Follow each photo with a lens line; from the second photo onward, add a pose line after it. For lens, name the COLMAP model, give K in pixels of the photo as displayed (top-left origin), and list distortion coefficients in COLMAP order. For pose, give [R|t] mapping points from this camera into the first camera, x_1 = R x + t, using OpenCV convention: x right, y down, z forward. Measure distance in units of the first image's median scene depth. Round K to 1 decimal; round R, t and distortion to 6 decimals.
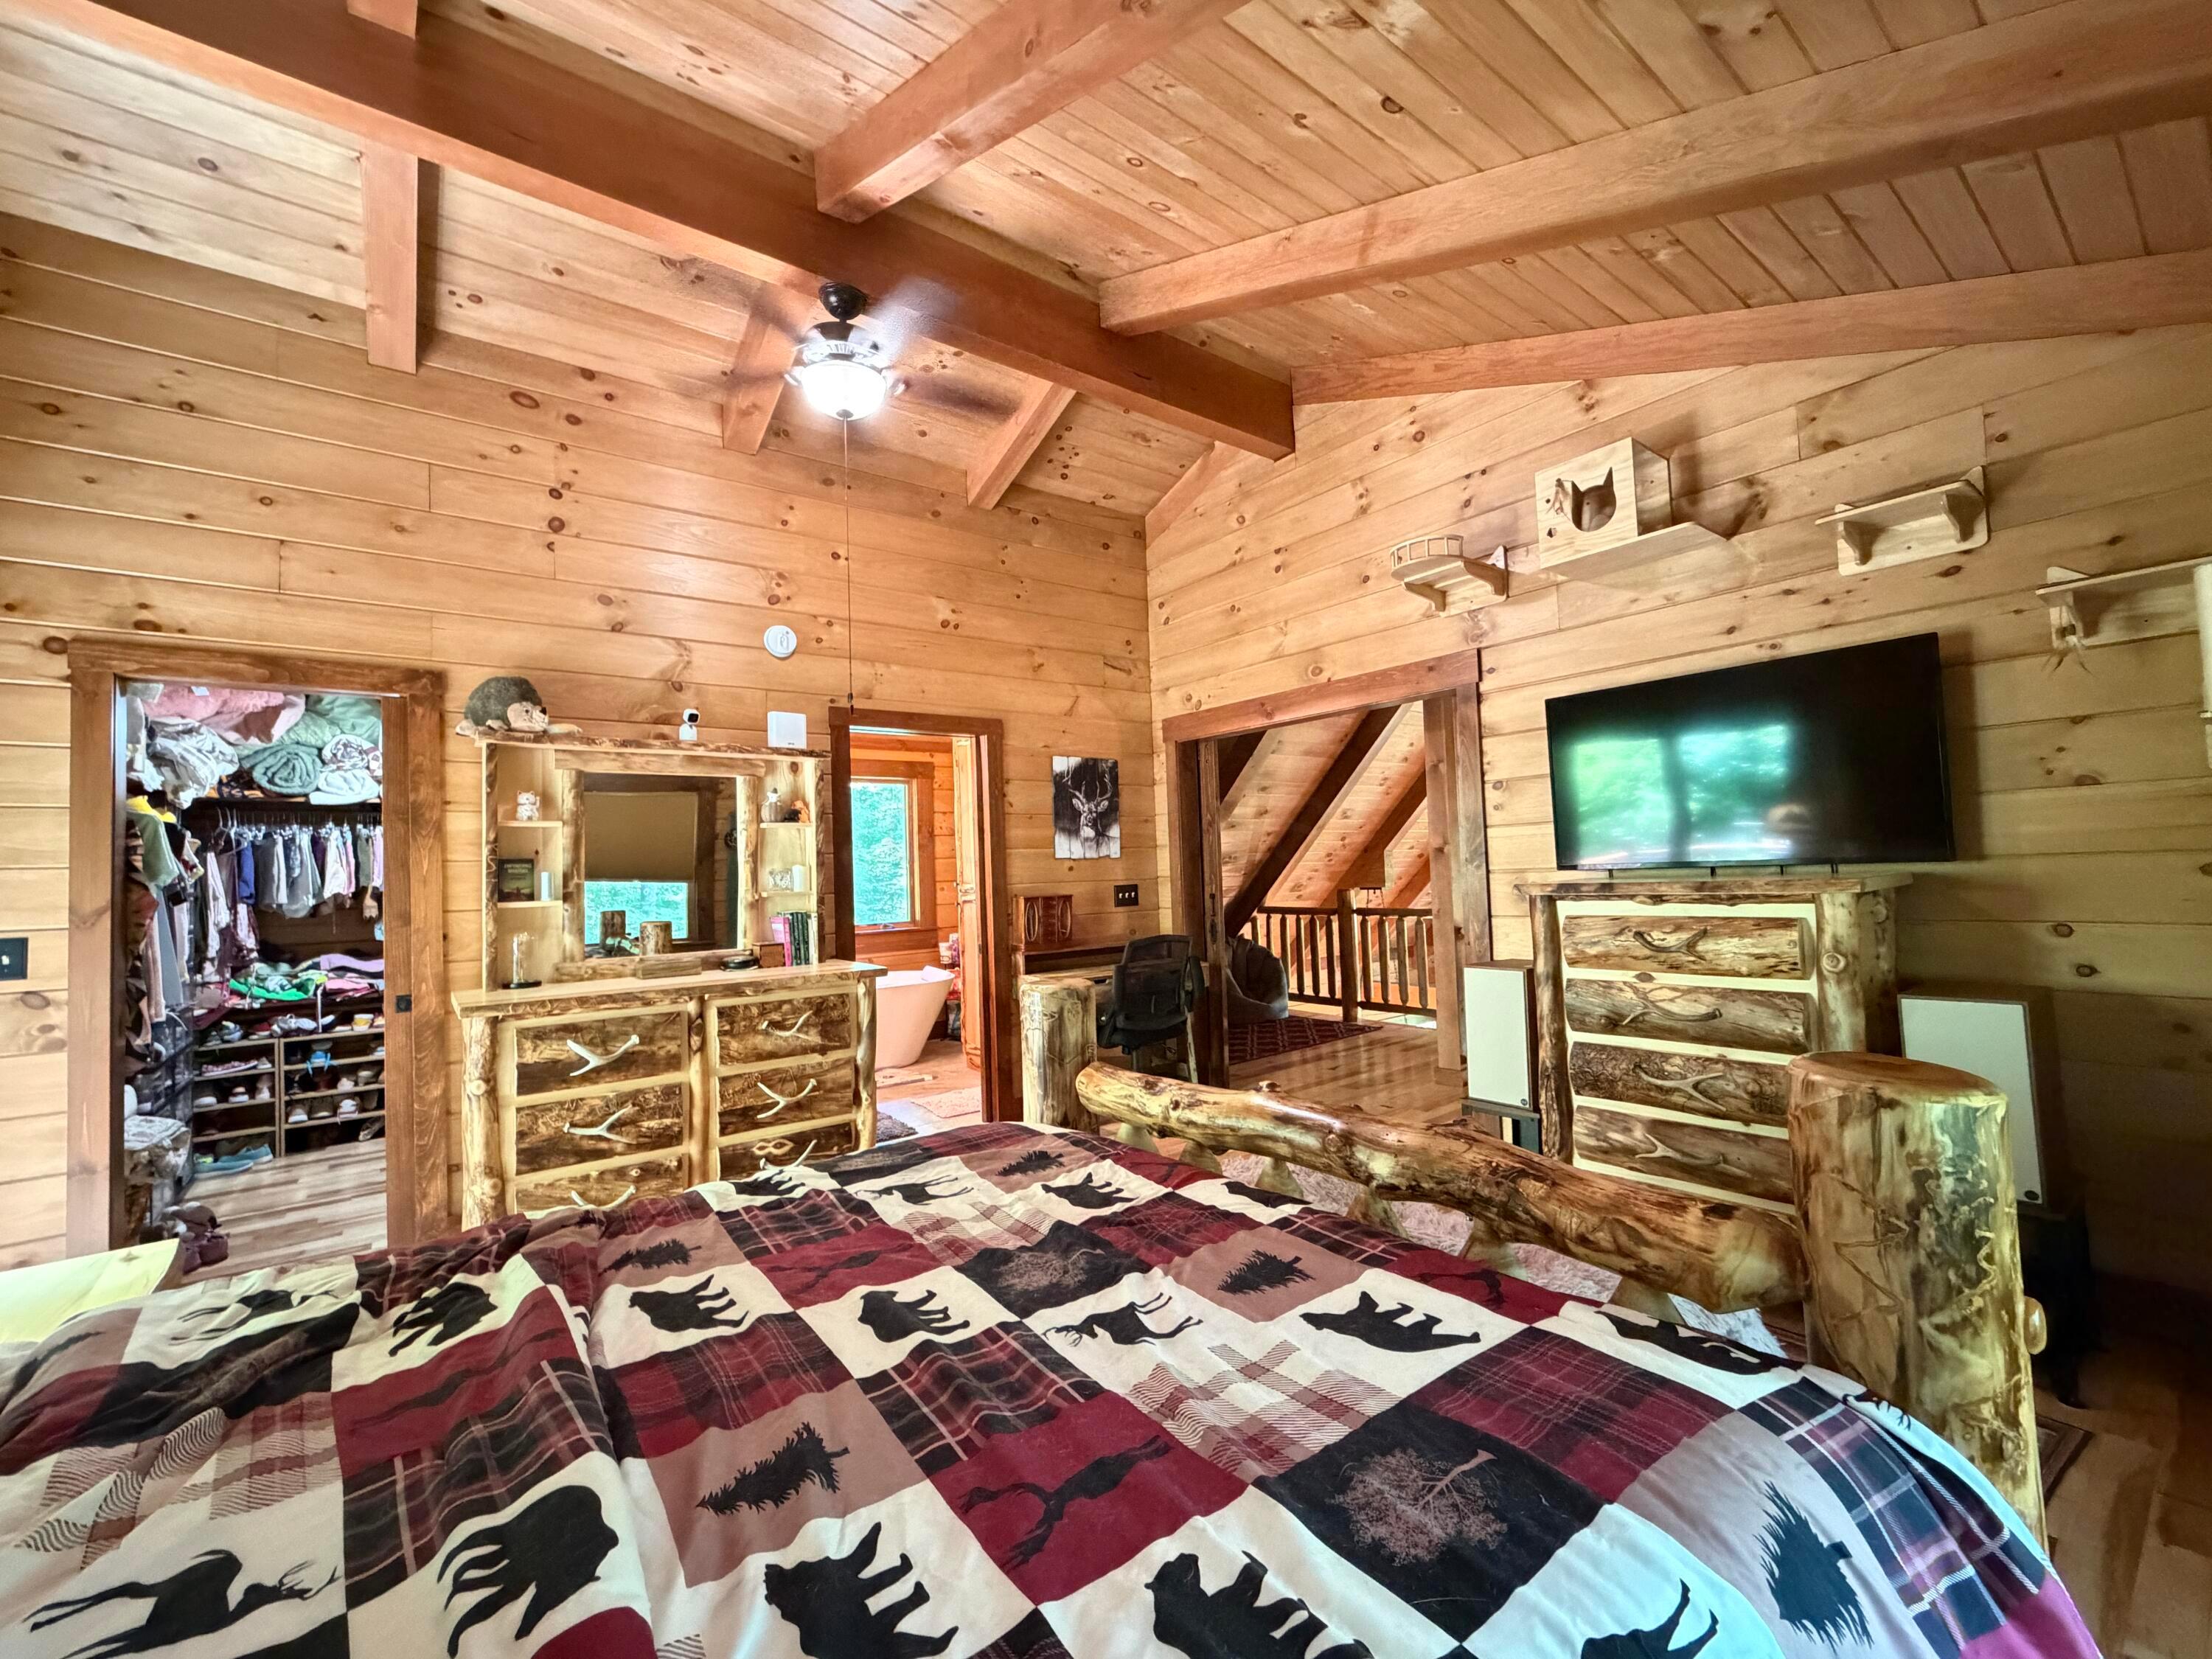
lens RADIAL K [[886.3, 0, 1109.4], [0, 886.3, 818.7], [0, 0, 1]] dist [0.000756, 0.000350]
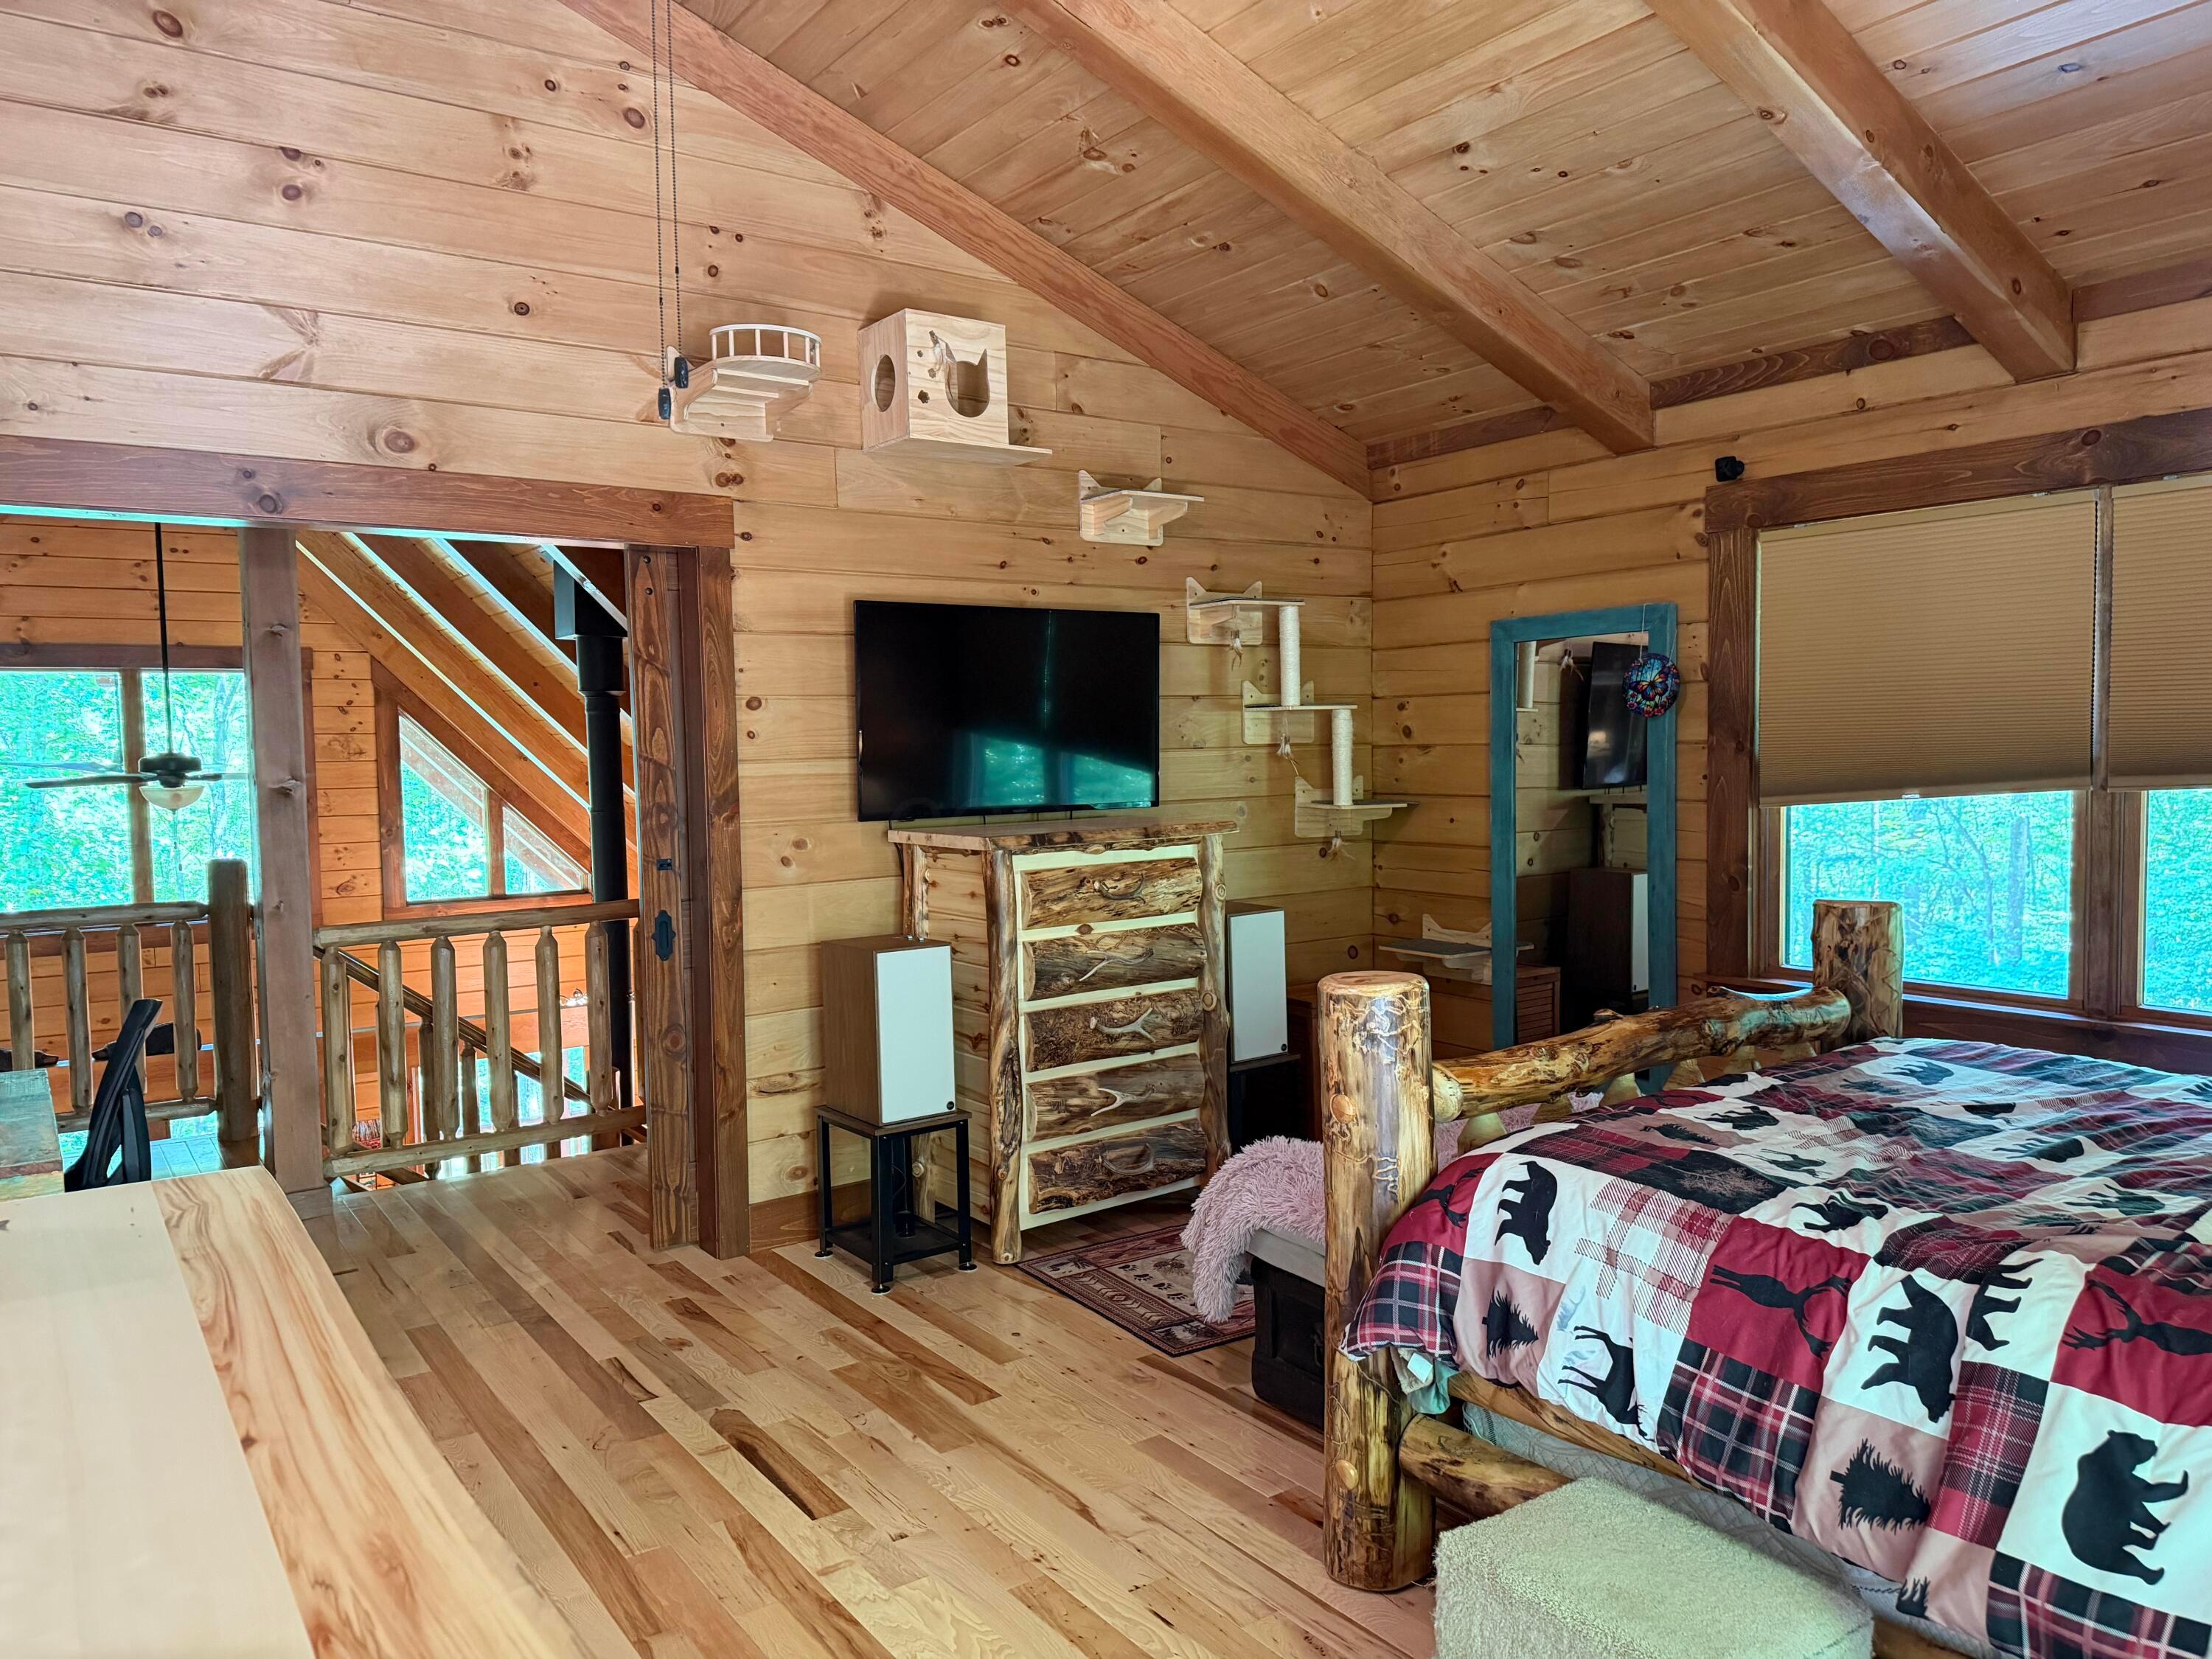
lens RADIAL K [[1549.8, 0, 1109.5], [0, 1549.8, 854.5], [0, 0, 1]] dist [0.002493, 0.000374]
pose [[0.043373, -0.028412, 0.998655, -1.181713], [-0.037158, 0.998858, 0.030031, 0.051598], [-0.998368, -0.038411, 0.042267, 1.005240]]
